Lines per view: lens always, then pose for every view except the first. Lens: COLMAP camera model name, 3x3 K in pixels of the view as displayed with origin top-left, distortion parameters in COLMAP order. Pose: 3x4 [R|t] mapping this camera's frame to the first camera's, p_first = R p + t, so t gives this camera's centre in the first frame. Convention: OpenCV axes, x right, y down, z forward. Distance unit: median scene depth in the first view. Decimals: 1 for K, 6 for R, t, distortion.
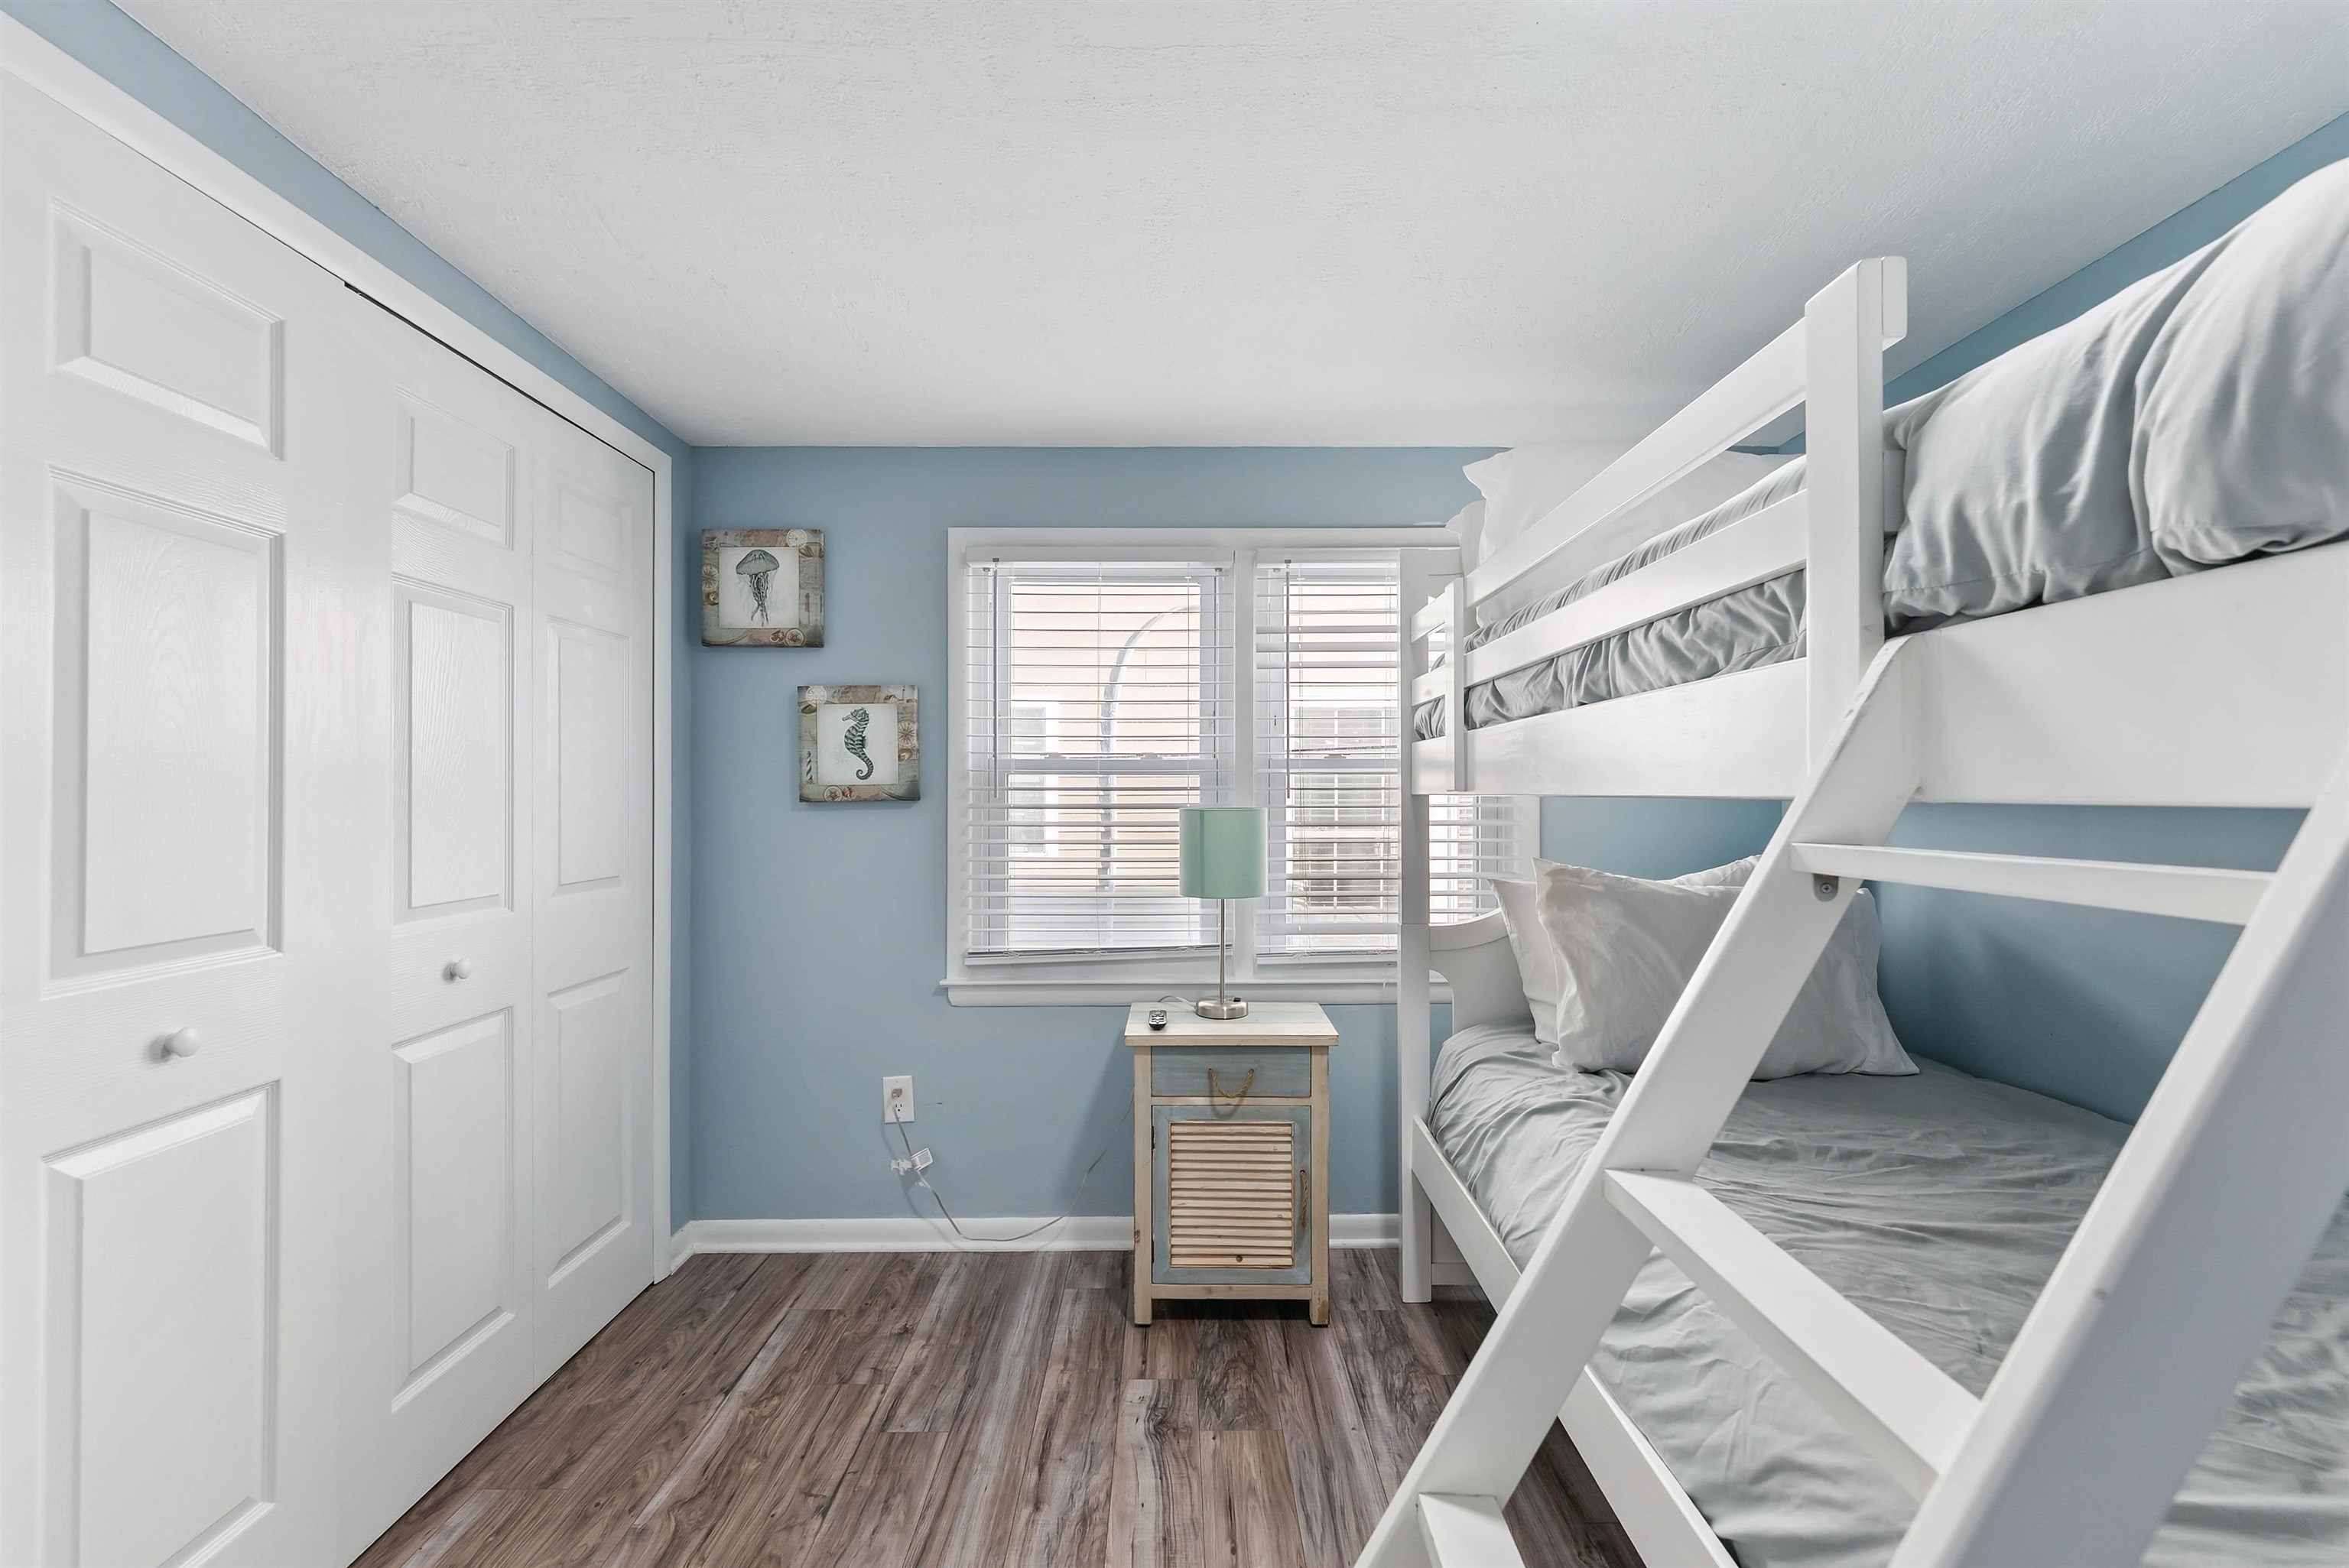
lens RADIAL K [[963.4, 0, 1174.5], [0, 963.4, 784.0], [0, 0, 1]] dist [0.002686, -0.000422]
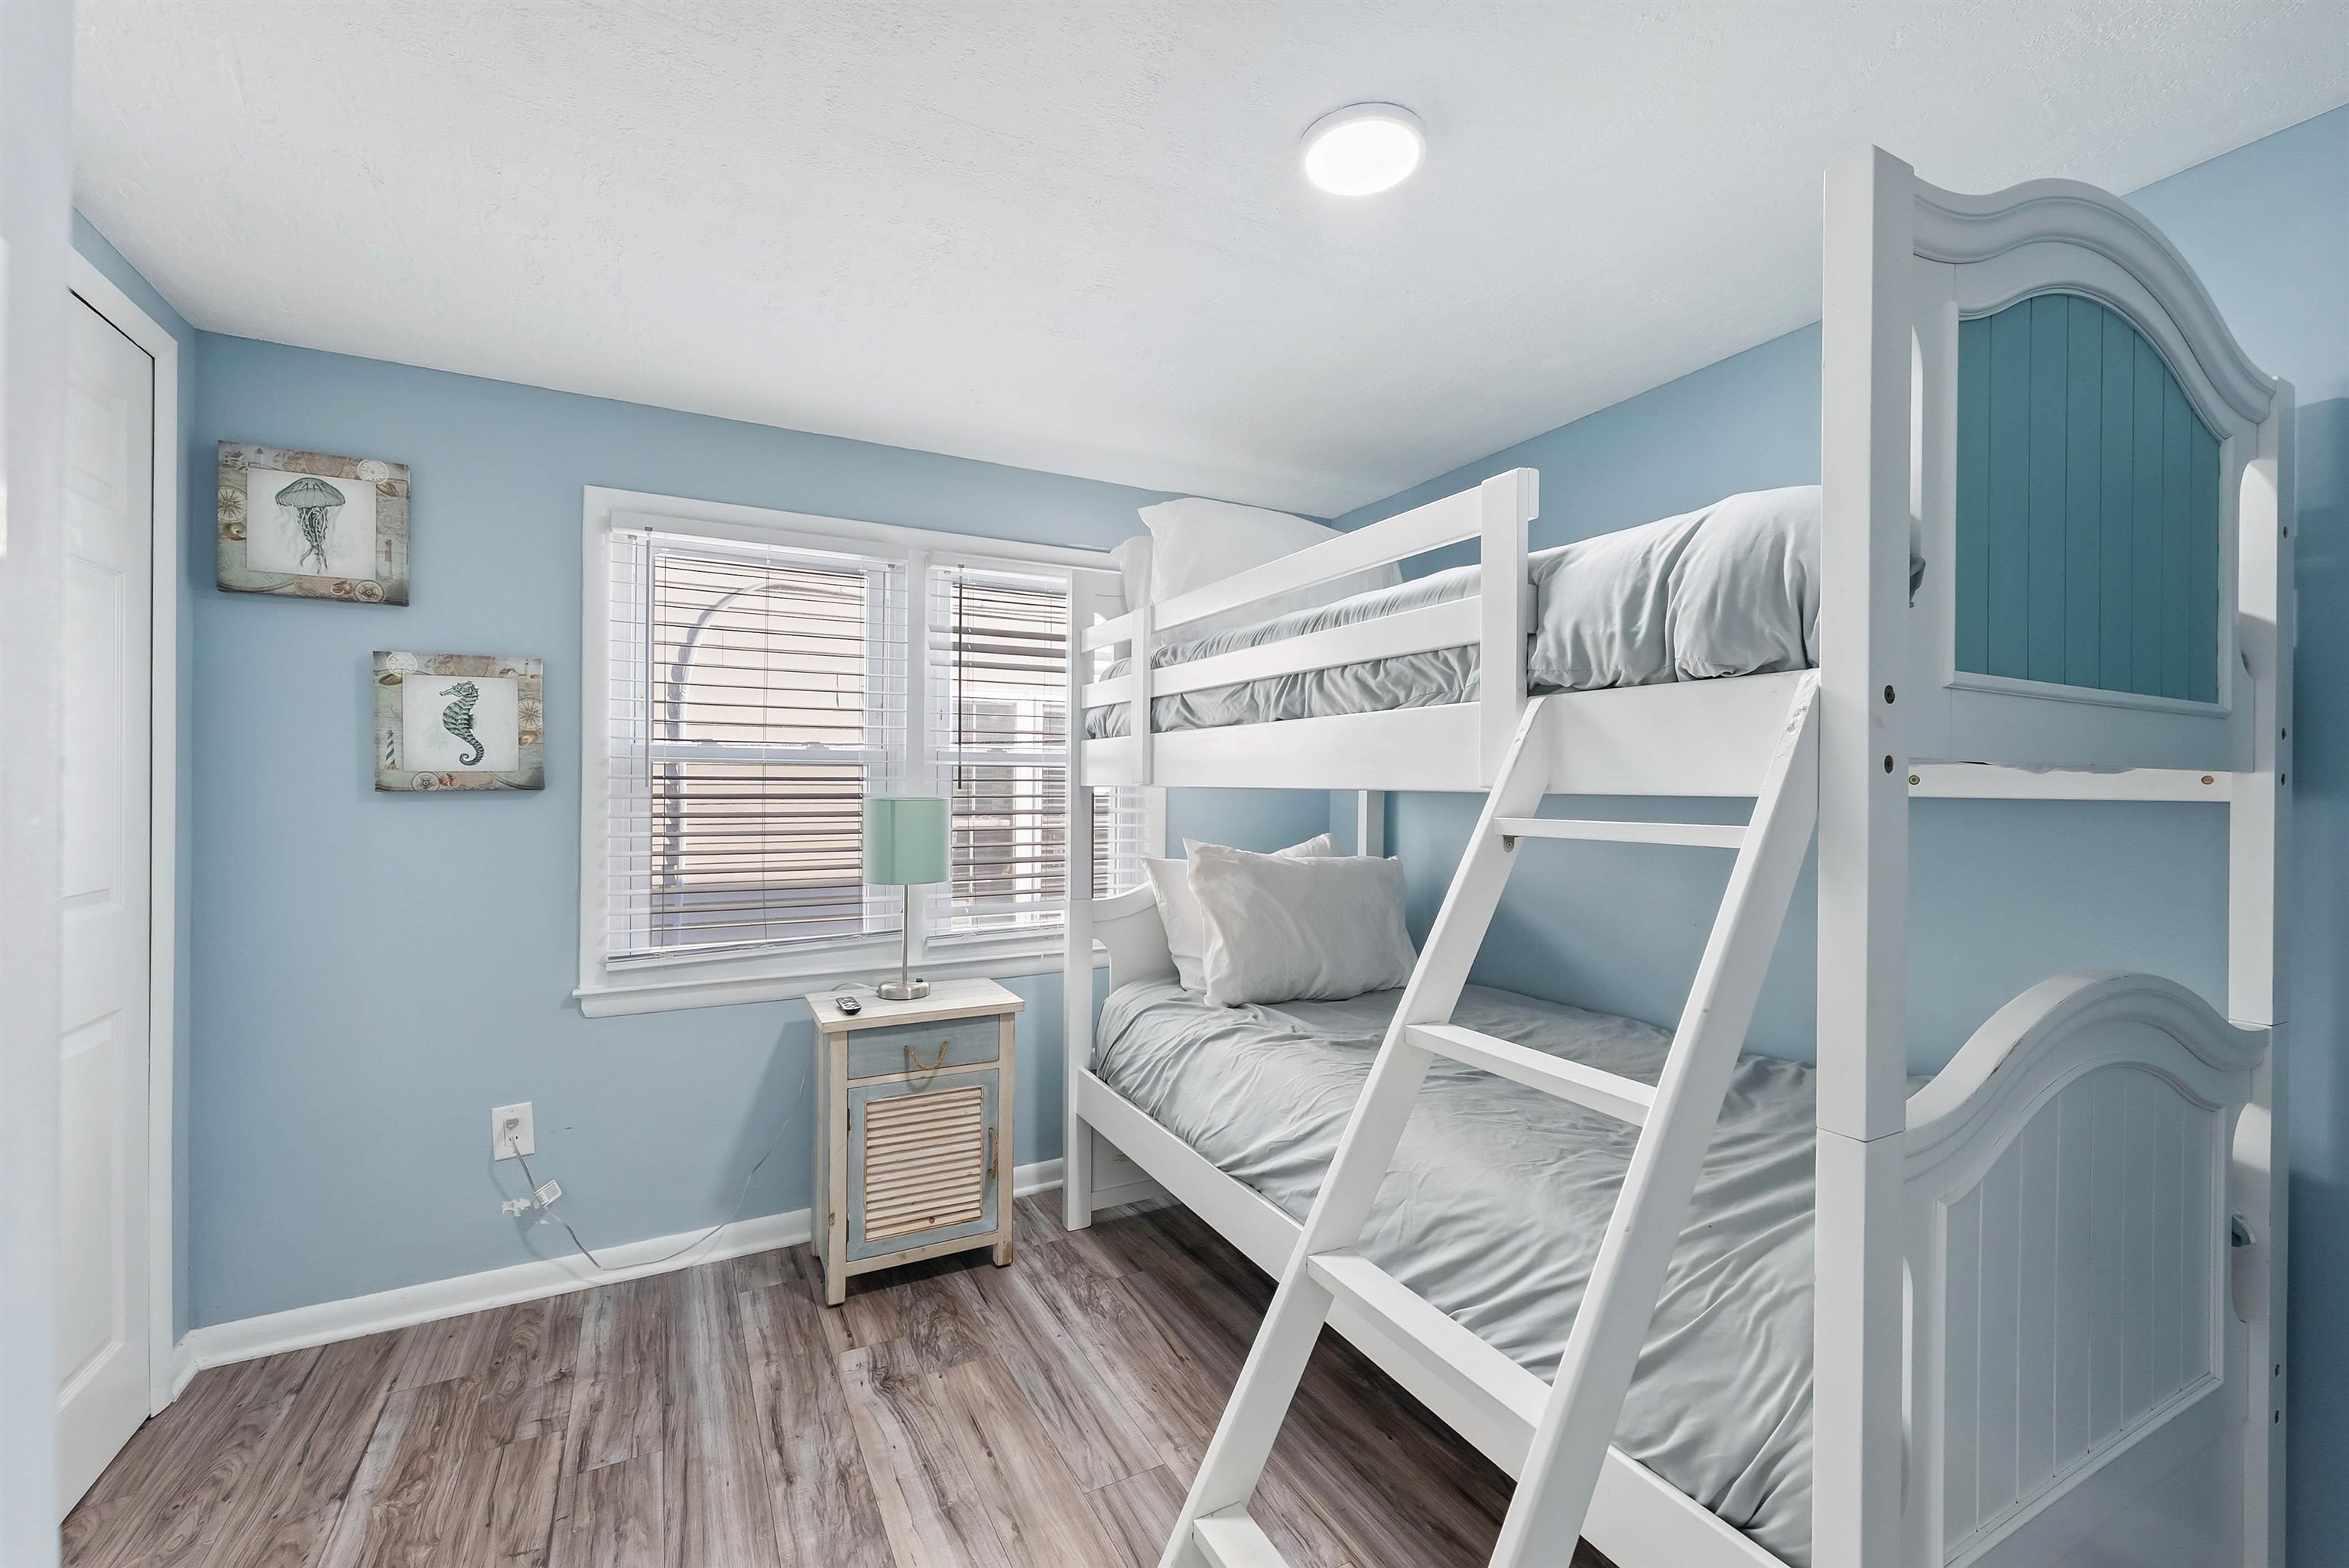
lens RADIAL K [[969.7, 0, 1179.3], [0, 969.7, 784.9], [0, 0, 1]] dist [0.001750, -0.000198]
pose [[0.881087, 0.005243, 0.472924, -0.210181], [-0.010696, 0.999904, 0.008843, -0.001827], [-0.472833, -0.012850, 0.881059, -0.072221]]
